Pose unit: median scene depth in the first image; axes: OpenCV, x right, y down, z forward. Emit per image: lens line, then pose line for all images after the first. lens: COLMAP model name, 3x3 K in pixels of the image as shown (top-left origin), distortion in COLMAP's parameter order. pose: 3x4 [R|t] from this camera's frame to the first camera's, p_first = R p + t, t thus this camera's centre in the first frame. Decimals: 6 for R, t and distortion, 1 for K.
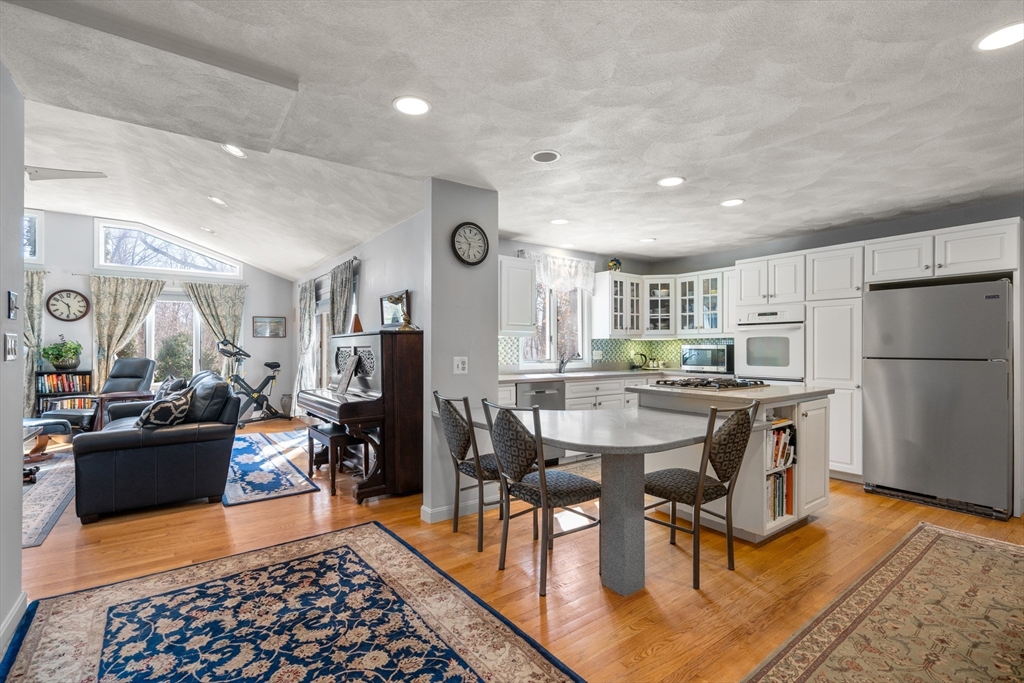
lens RADIAL K [[468.6, 0, 514.3], [0, 468.6, 344.9], [0, 0, 1]] dist [-0.007166, 0.000716]
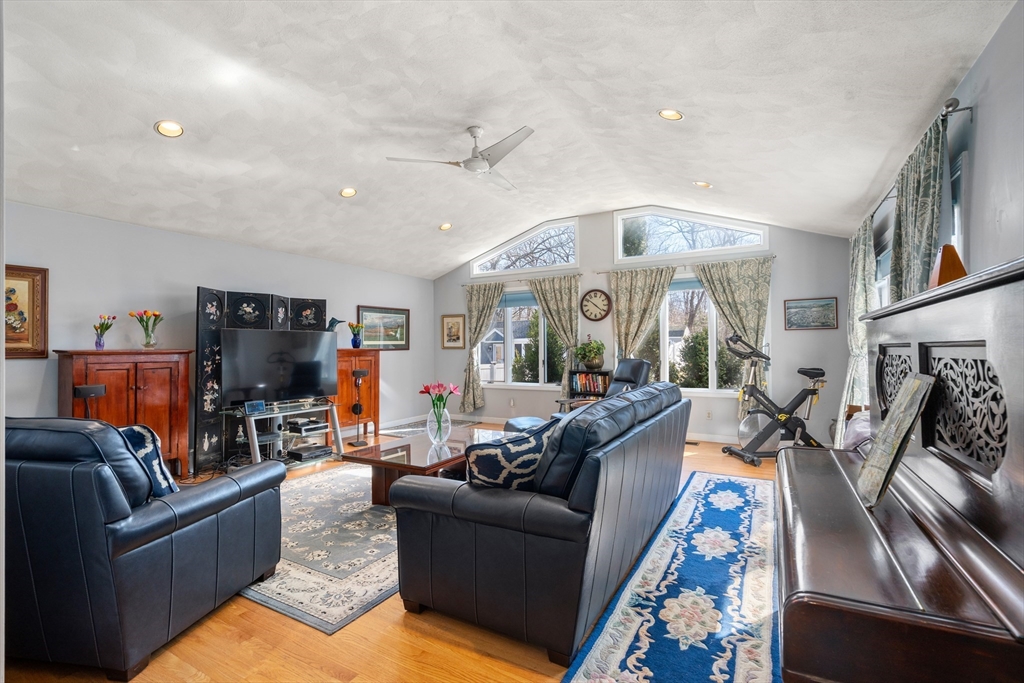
lens RADIAL K [[468.6, 0, 504.6], [0, 468.6, 344.5], [0, 0, 1]] dist [-0.007166, 0.000716]
pose [[0.403940, -0.010271, -0.914728, -0.115764], [0.015594, 0.999869, -0.004341, 0.001329], [0.914653, -0.012511, 0.404047, 0.412969]]
